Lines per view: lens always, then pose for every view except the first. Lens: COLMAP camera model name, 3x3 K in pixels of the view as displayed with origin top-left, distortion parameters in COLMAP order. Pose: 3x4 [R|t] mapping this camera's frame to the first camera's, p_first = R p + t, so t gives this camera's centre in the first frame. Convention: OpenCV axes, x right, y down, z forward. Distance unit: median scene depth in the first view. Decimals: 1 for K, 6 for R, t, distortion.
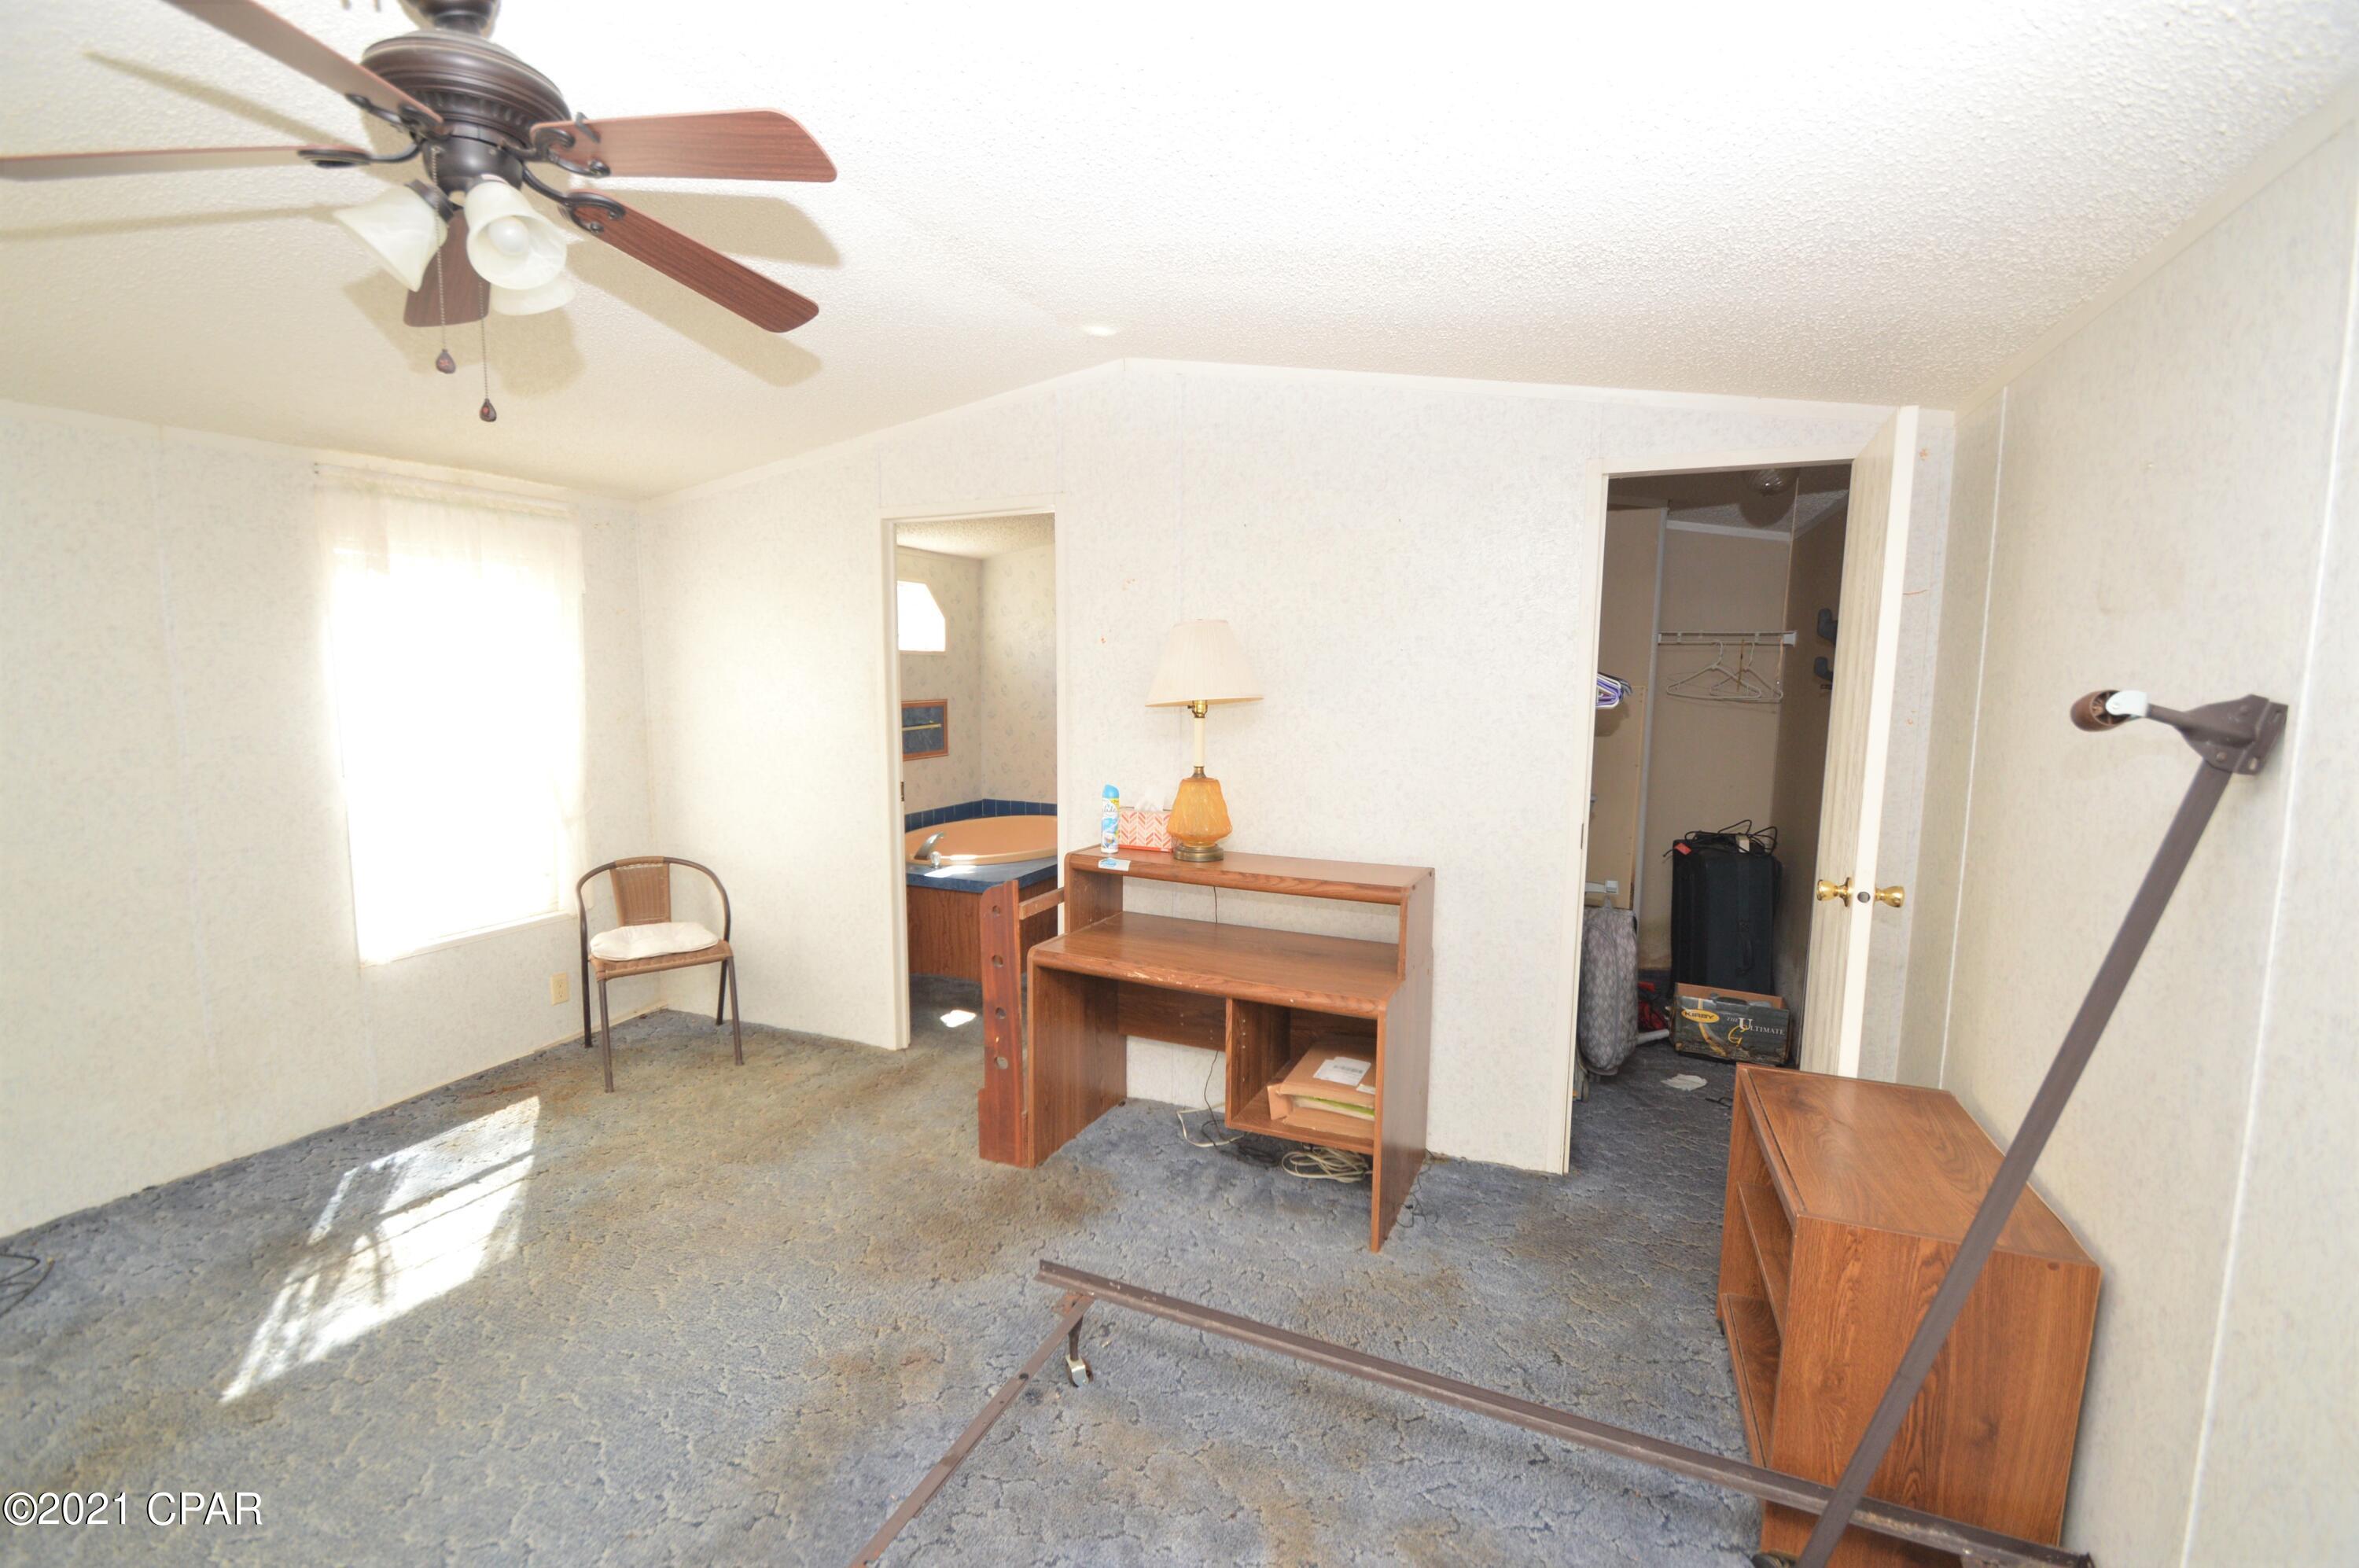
lens RADIAL K [[1050.8, 0, 1157.5], [0, 1050.8, 800.0], [0, 0, 1]] dist [0.011097, -0.013005]
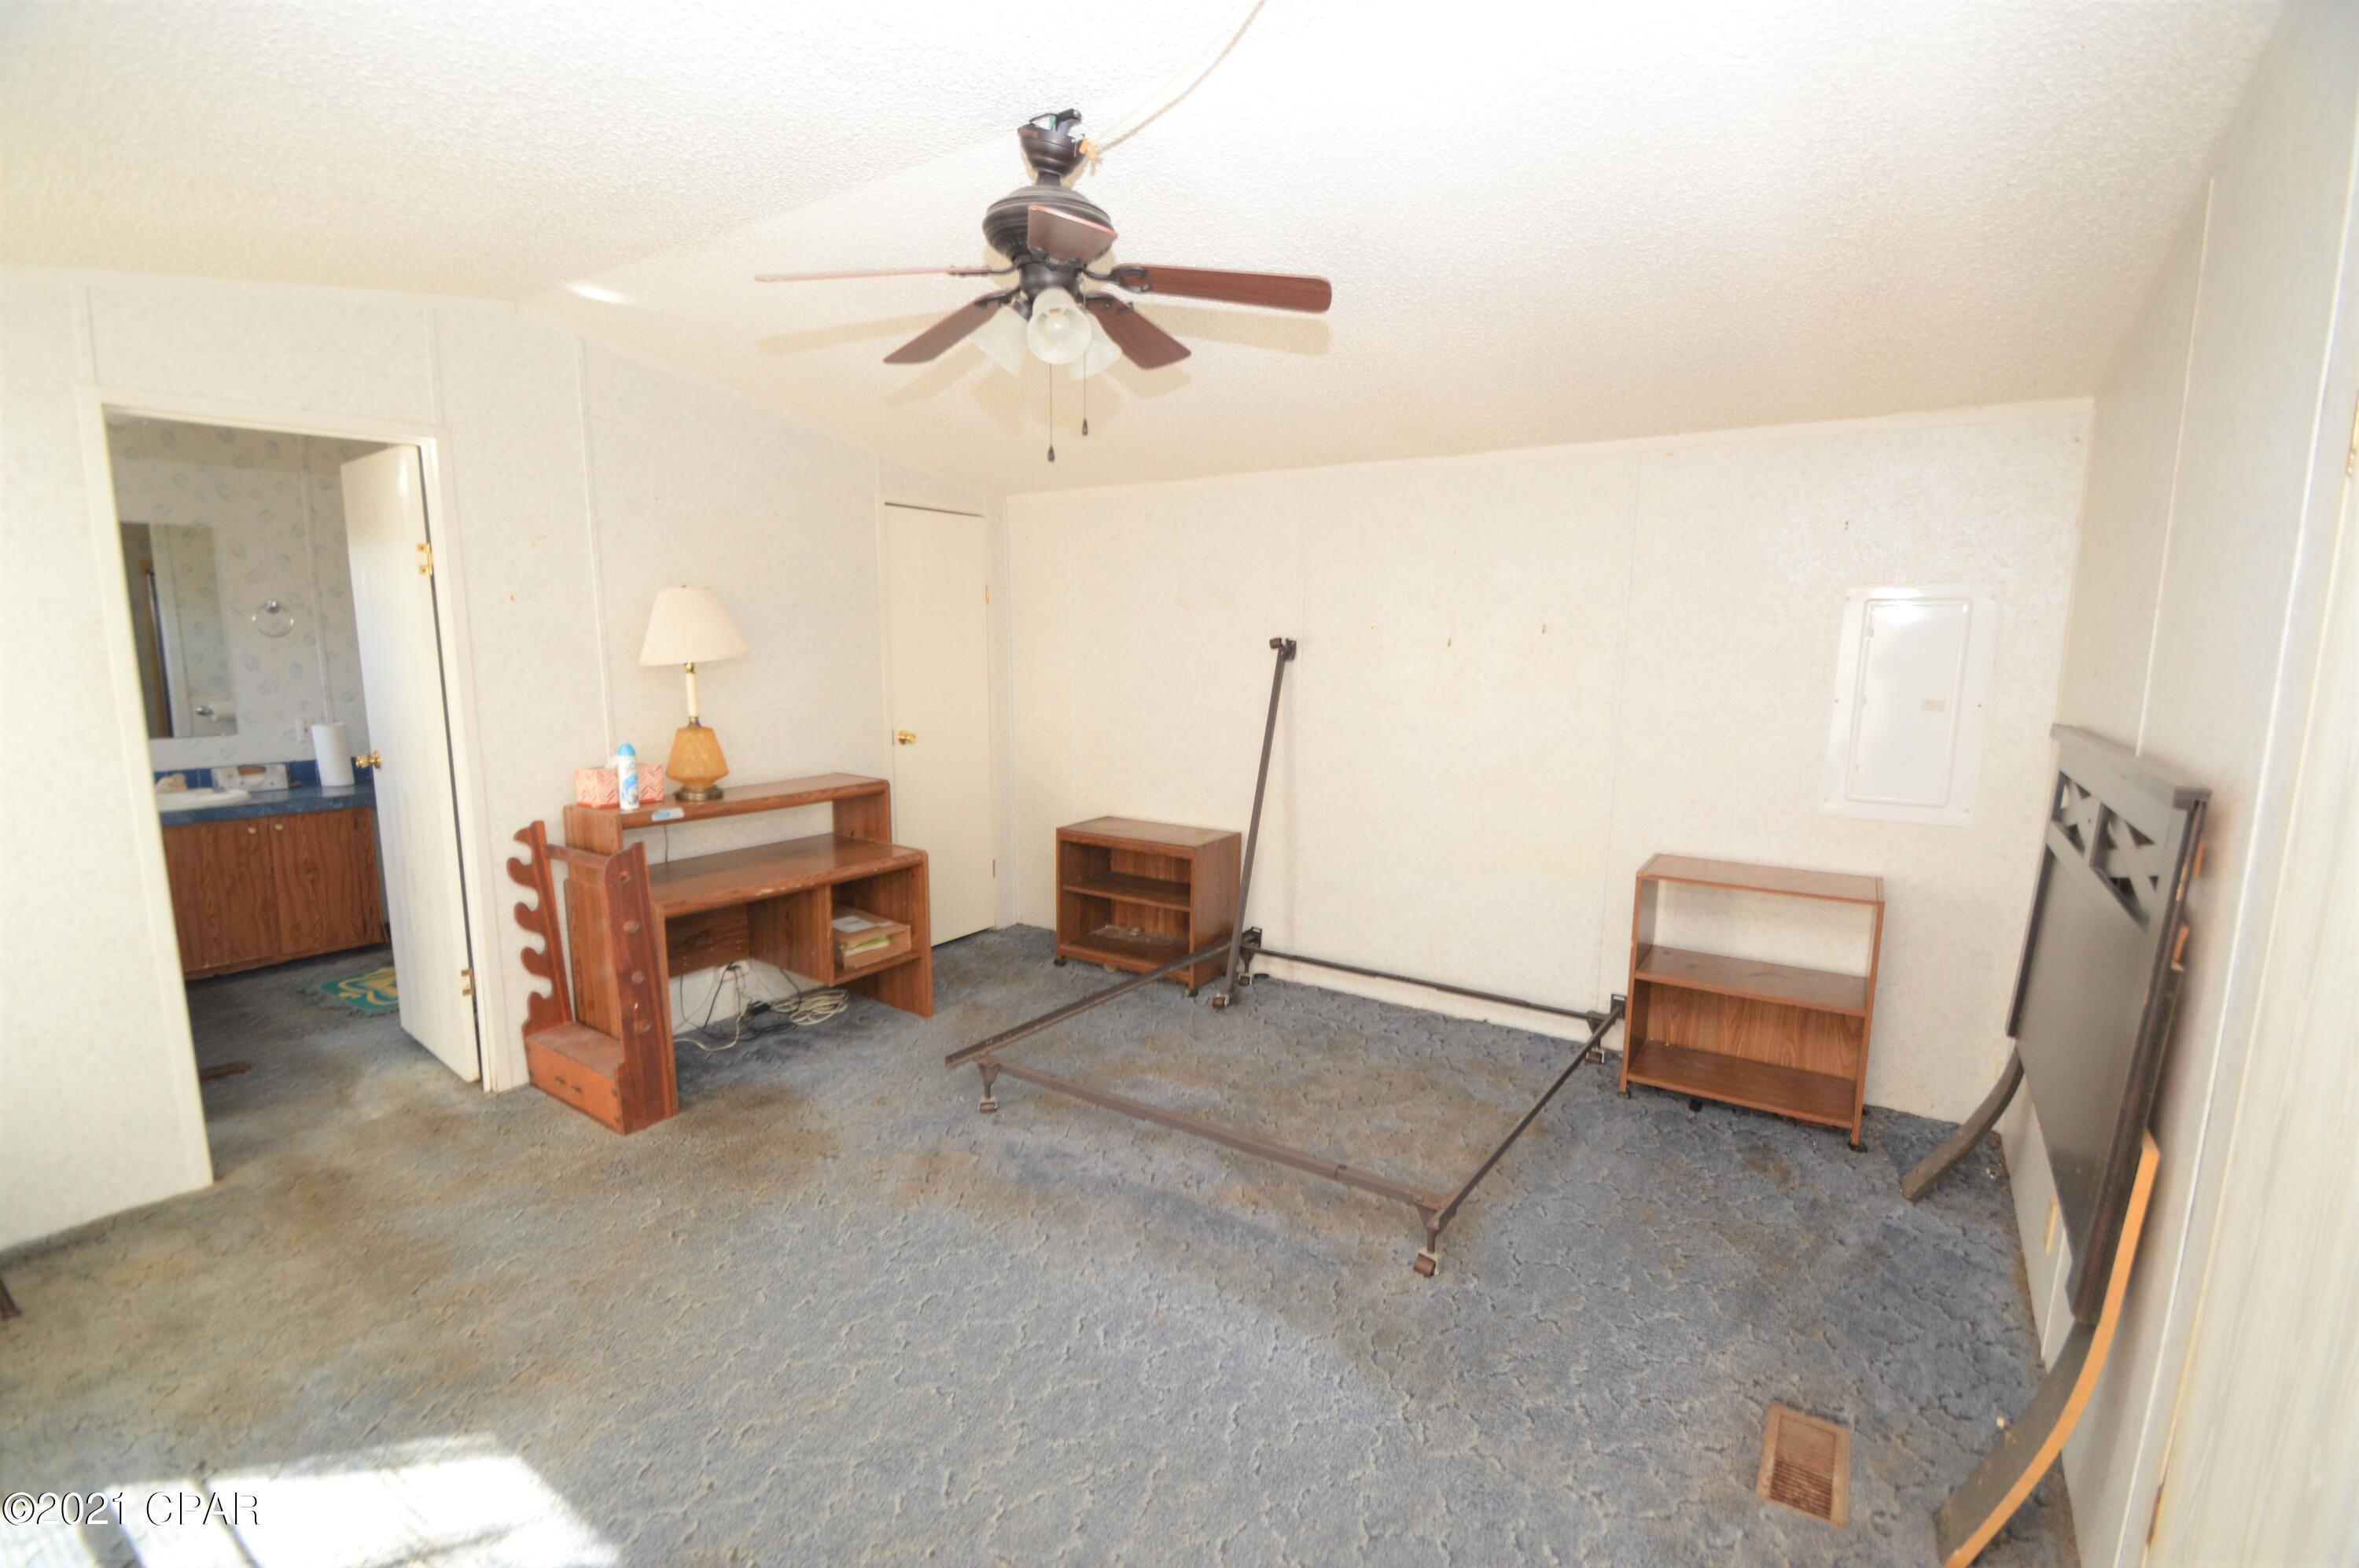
lens RADIAL K [[1050.8, 0, 1157.5], [0, 1050.8, 800.0], [0, 0, 1]] dist [0.011097, -0.013005]
pose [[0.190759, -0.150943, 0.969962, -0.973571], [0.123453, 0.983951, 0.128841, -0.027886], [-0.973843, 0.095167, 0.206332, 0.298963]]
